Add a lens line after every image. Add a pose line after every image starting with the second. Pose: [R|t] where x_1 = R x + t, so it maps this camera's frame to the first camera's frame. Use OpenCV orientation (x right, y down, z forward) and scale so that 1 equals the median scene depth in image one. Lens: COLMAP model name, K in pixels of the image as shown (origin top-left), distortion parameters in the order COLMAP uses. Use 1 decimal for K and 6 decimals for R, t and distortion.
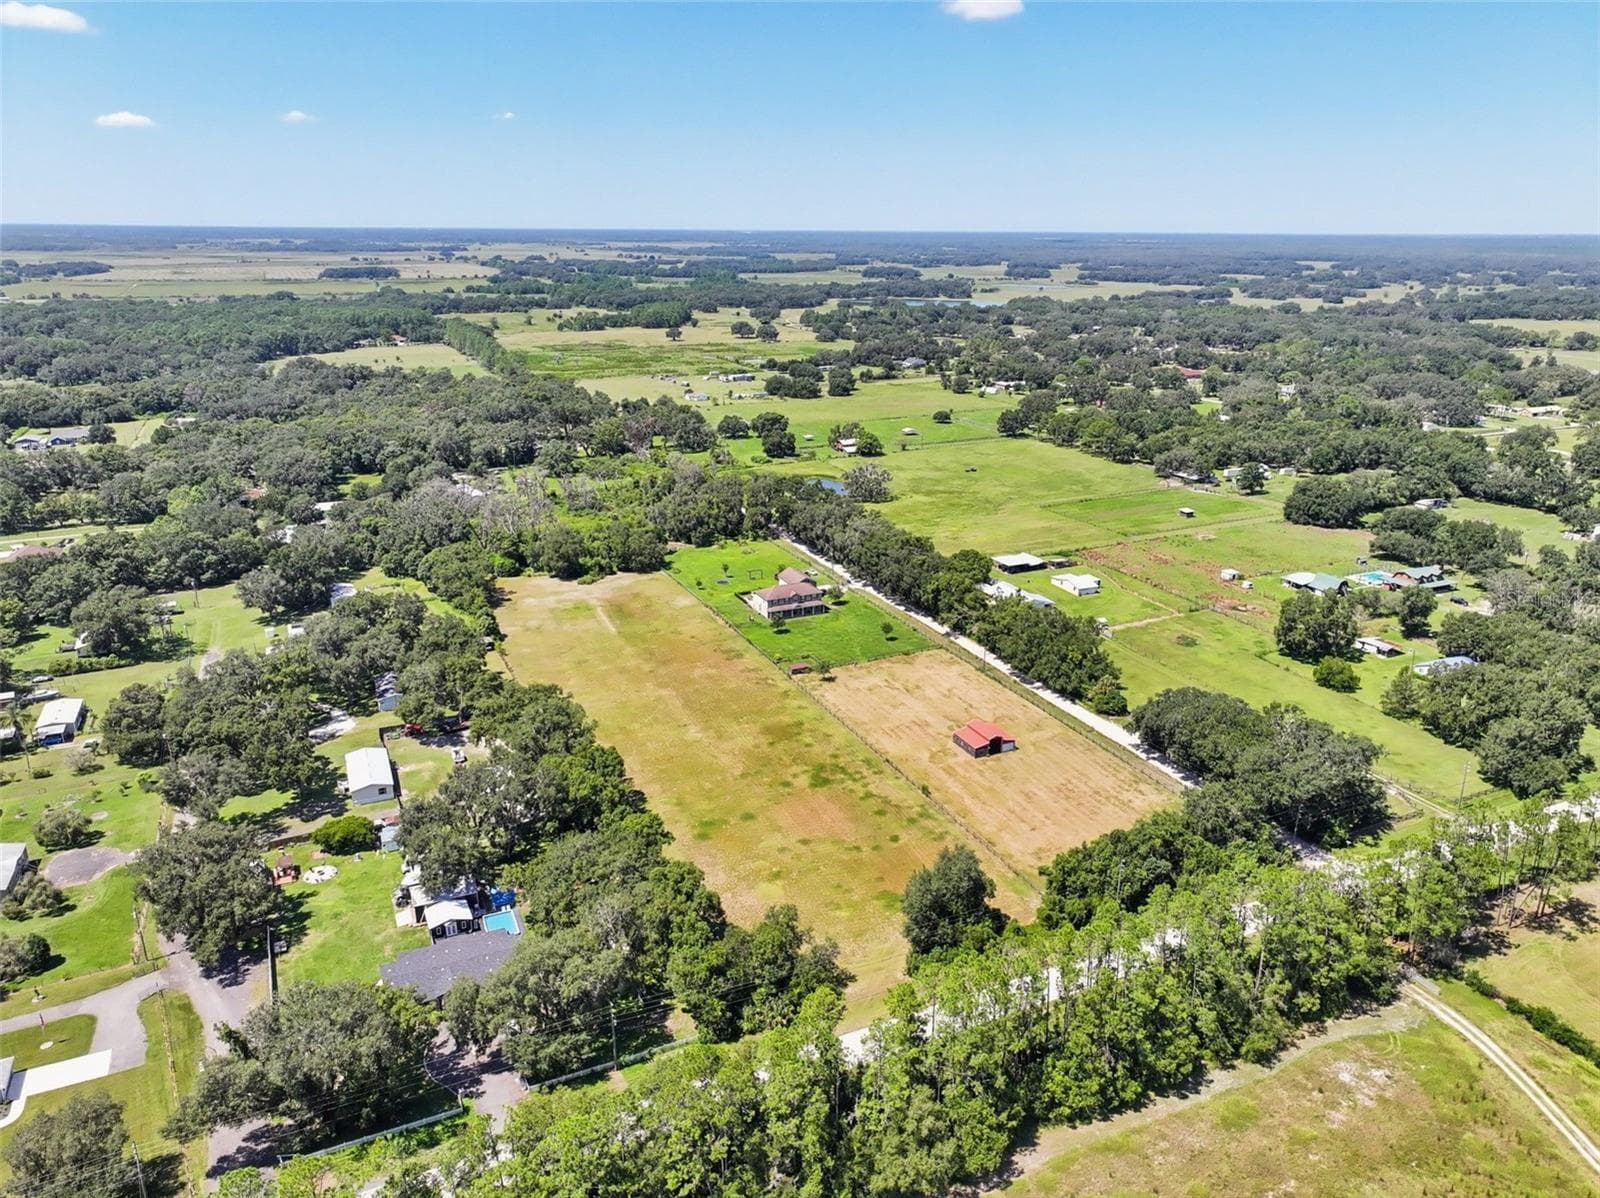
lens RADIAL K [[1124.9, 0, 808.5], [0, 1124.9, 598.3], [0, 0, 1]] dist [0.008417, -0.004572]
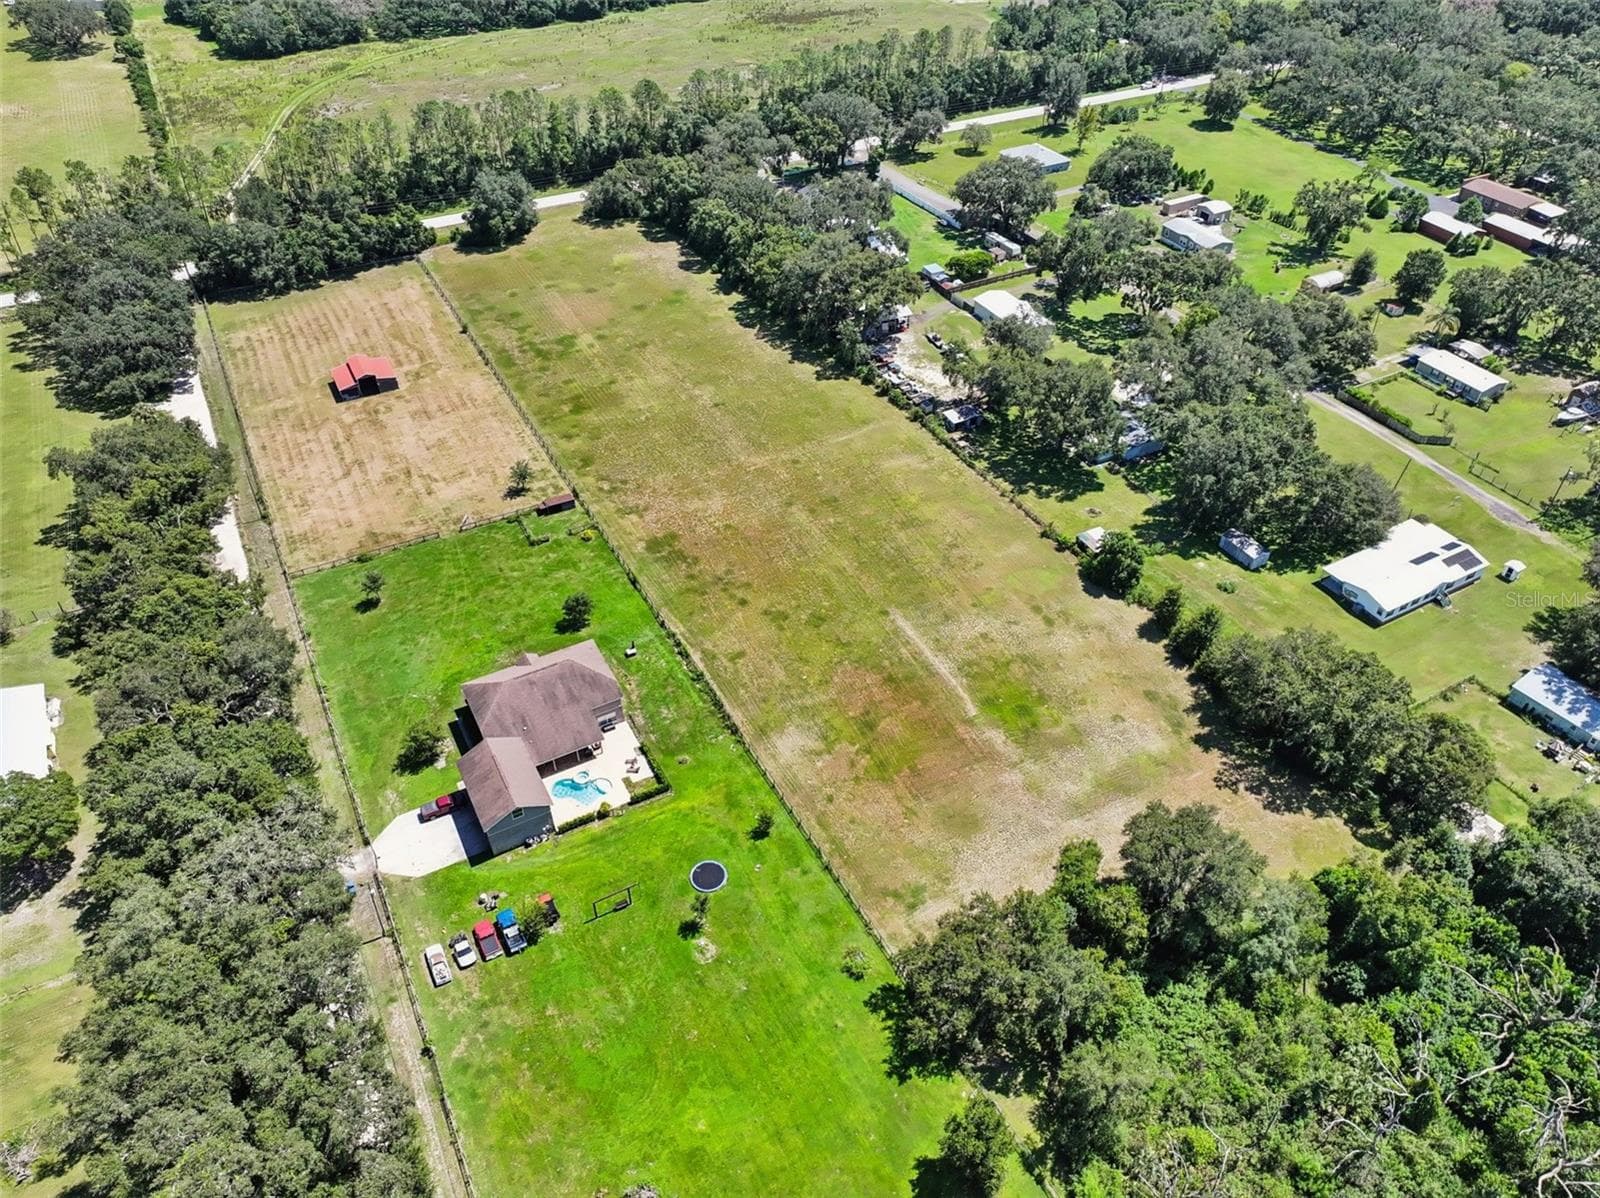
lens RADIAL K [[1124.9, 0, 808.5], [0, 1124.9, 598.3], [0, 0, 1]] dist [0.008417, -0.004572]
pose [[-0.998060, 0.039200, -0.048366, -0.109941], [-0.021177, 0.516794, 0.855848, -0.431749], [0.058544, 0.855212, -0.514961, 1.292928]]
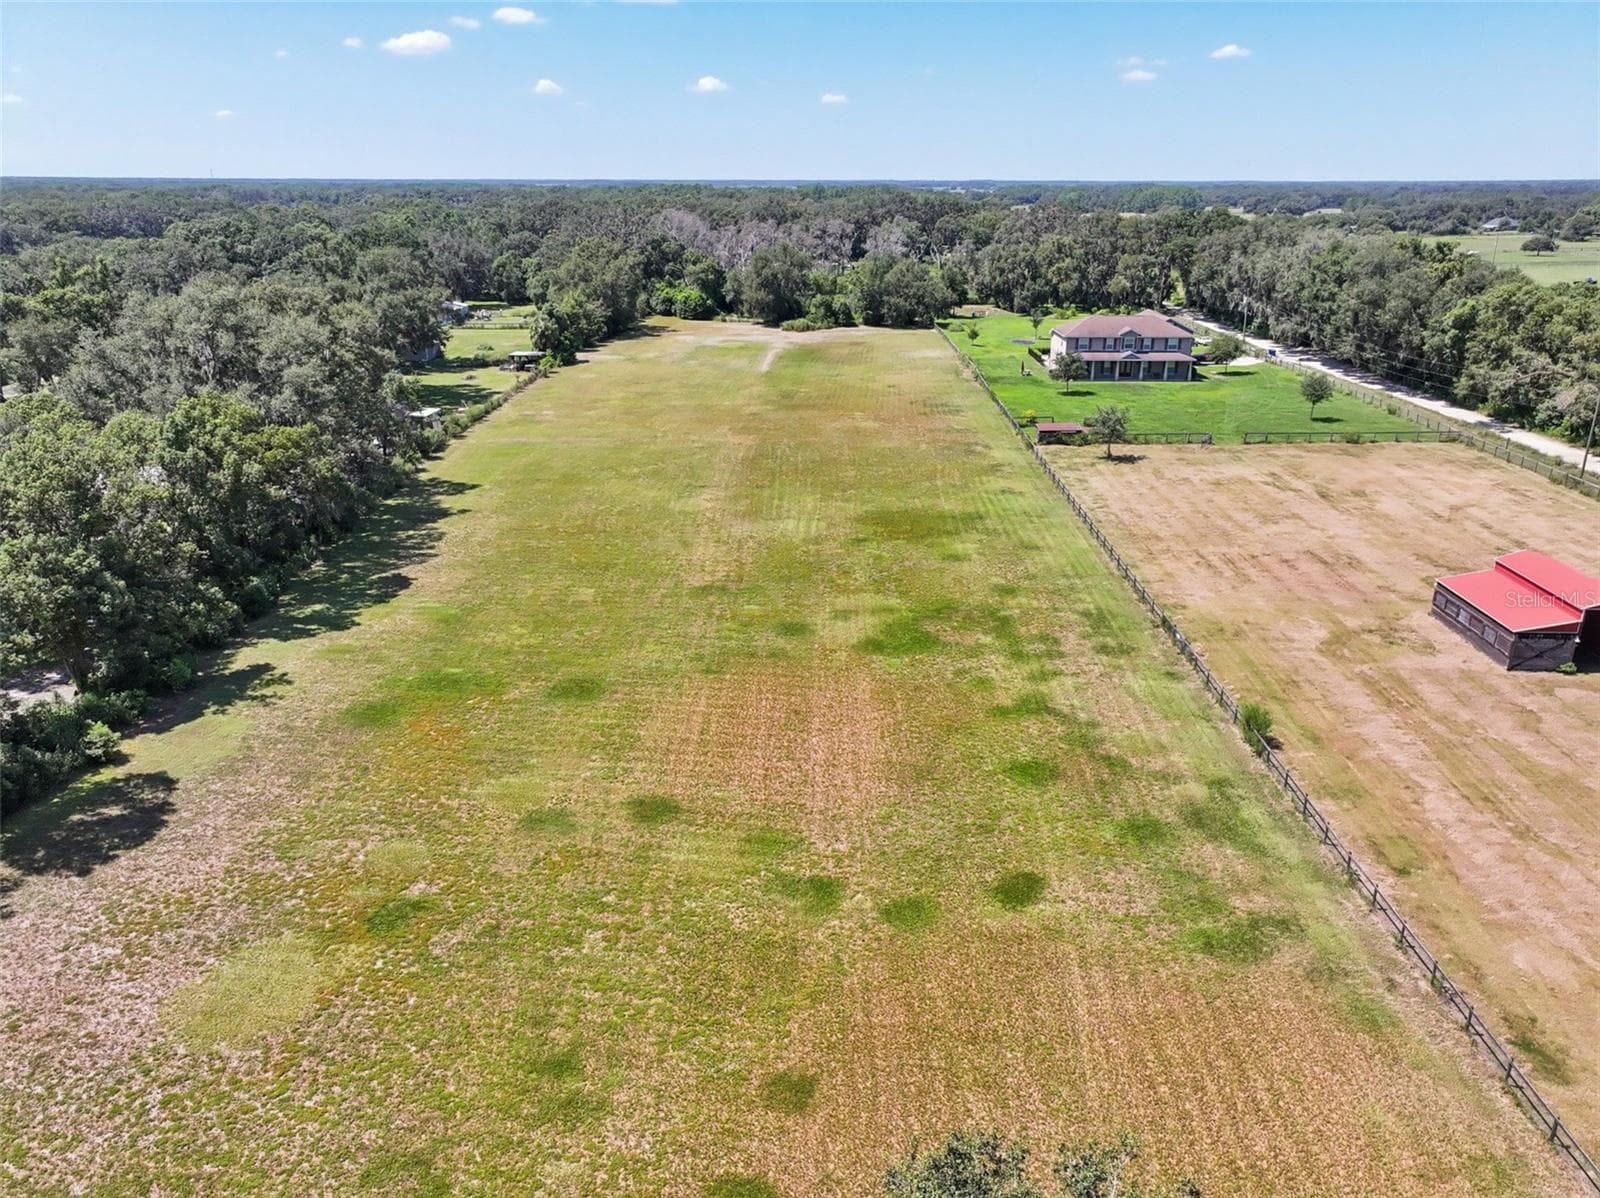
lens RADIAL K [[1129.3, 0, 807.2], [0, 1129.3, 601.6], [0, 0, 1]] dist [0.003850, 0.005024]
pose [[0.900685, 0.147753, -0.408578, 0.082534], [-0.132861, 0.989016, 0.064771, 0.102522], [0.413661, -0.004054, 0.910422, 0.536729]]
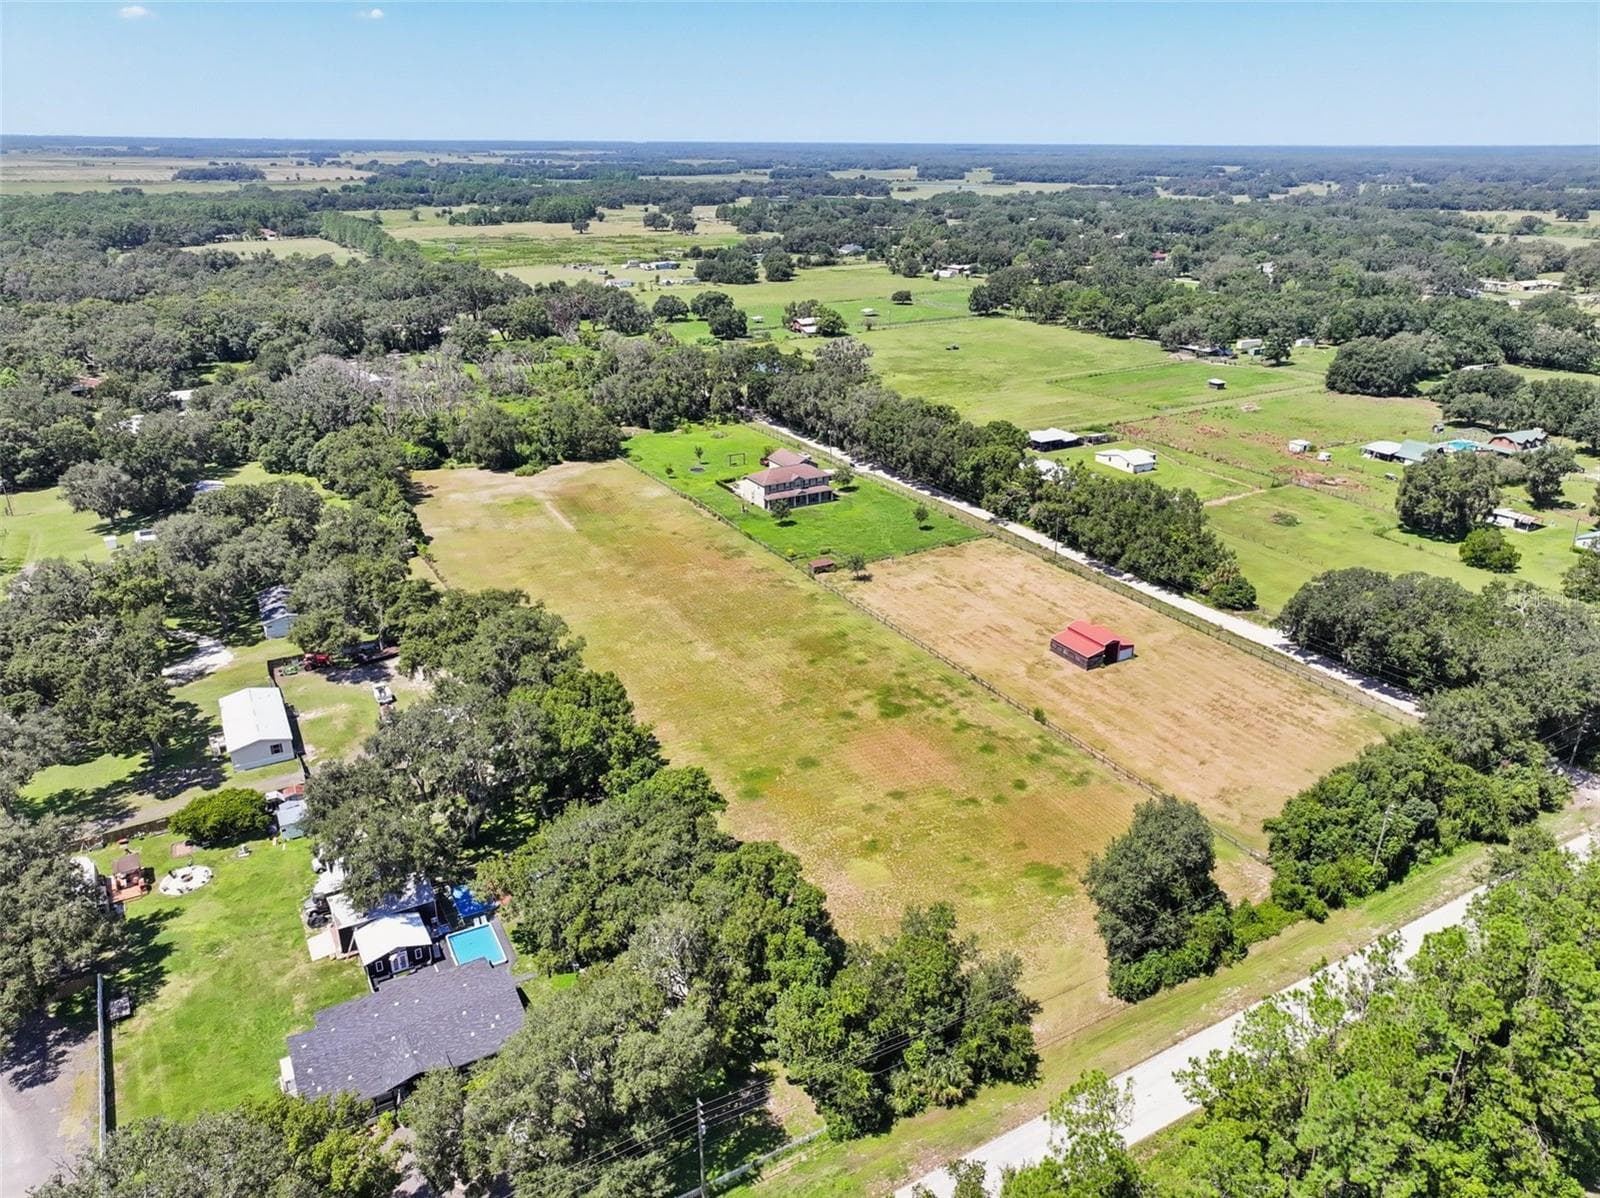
lens RADIAL K [[1129.3, 0, 807.2], [0, 1129.3, 601.6], [0, 0, 1]] dist [0.003850, 0.005024]
pose [[0.996223, -0.033008, 0.080307, -0.076666], [0.027335, 0.997120, 0.070742, 0.029303], [-0.082411, -0.068280, 0.994257, 0.208447]]
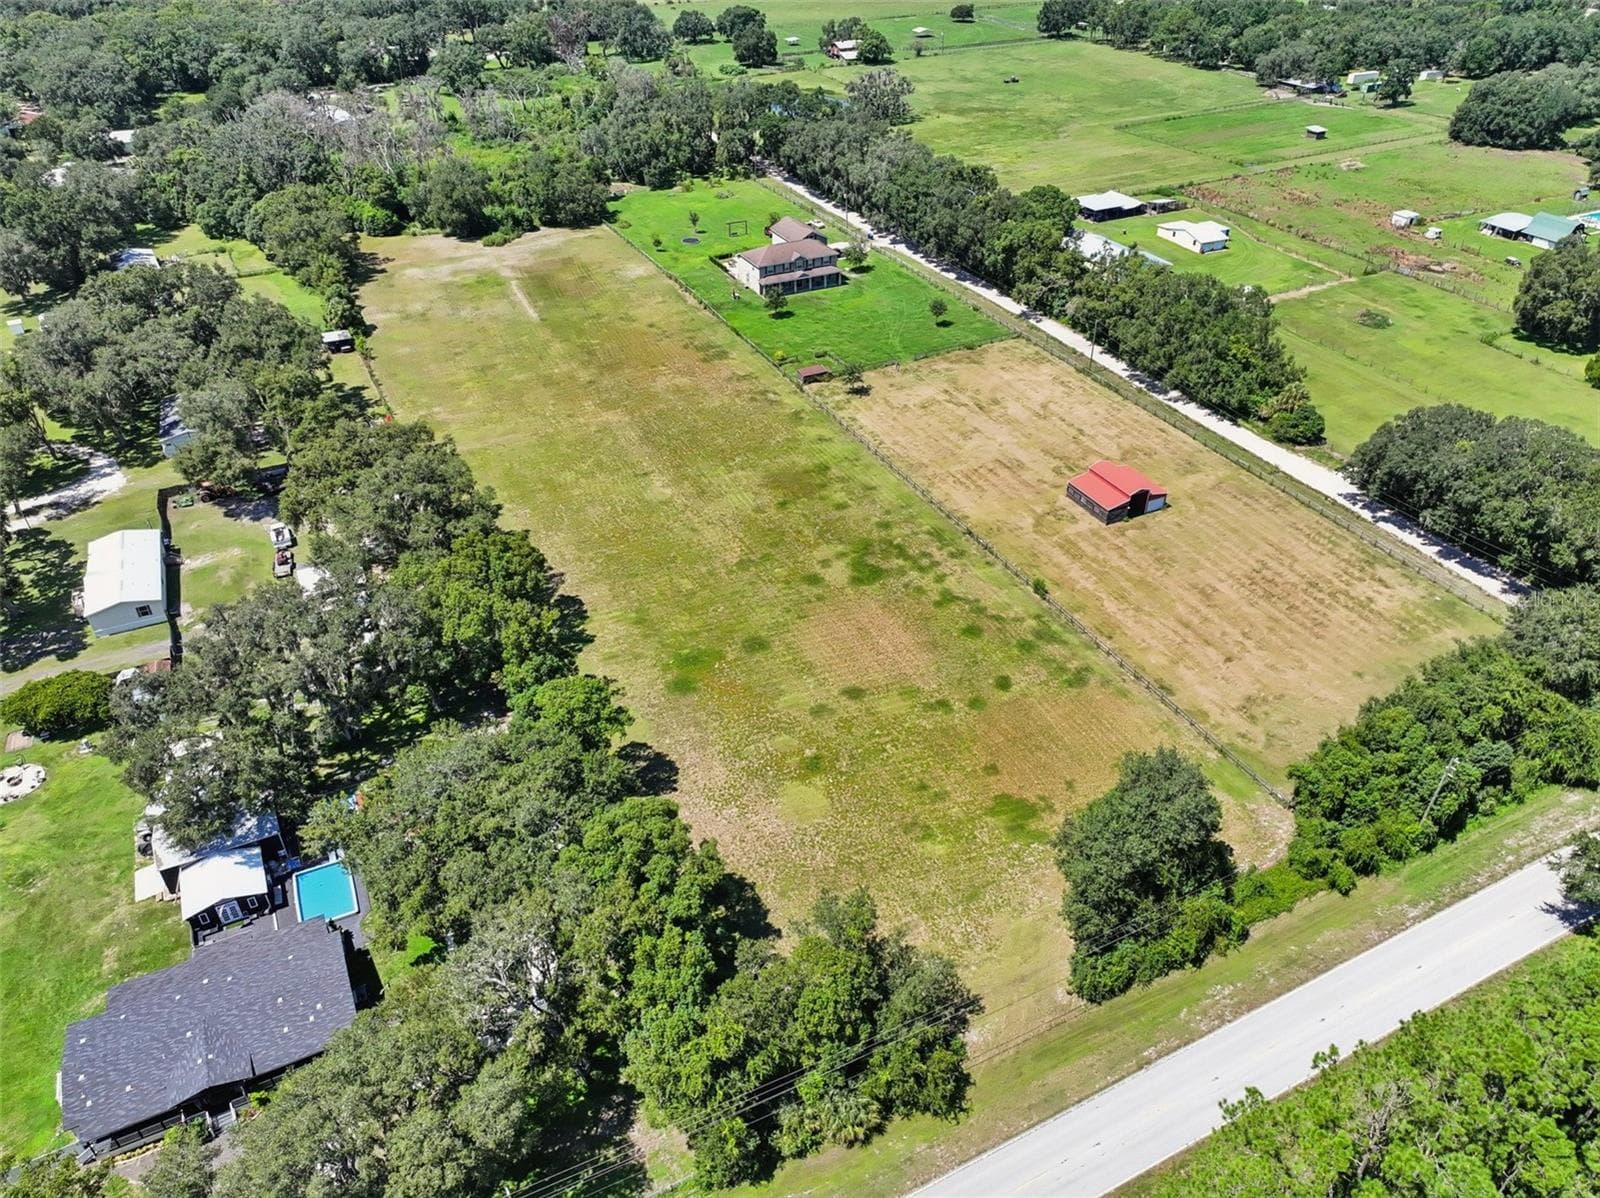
lens RADIAL K [[1126.1, 0, 810.2], [0, 1126.1, 599.7], [0, 0, 1]] dist [-0.004577, 0.022531]
pose [[0.999504, -0.021366, 0.023133, -0.026797], [0.013734, 0.956827, 0.290335, -0.003138], [-0.028338, -0.289873, 0.956645, 0.302528]]
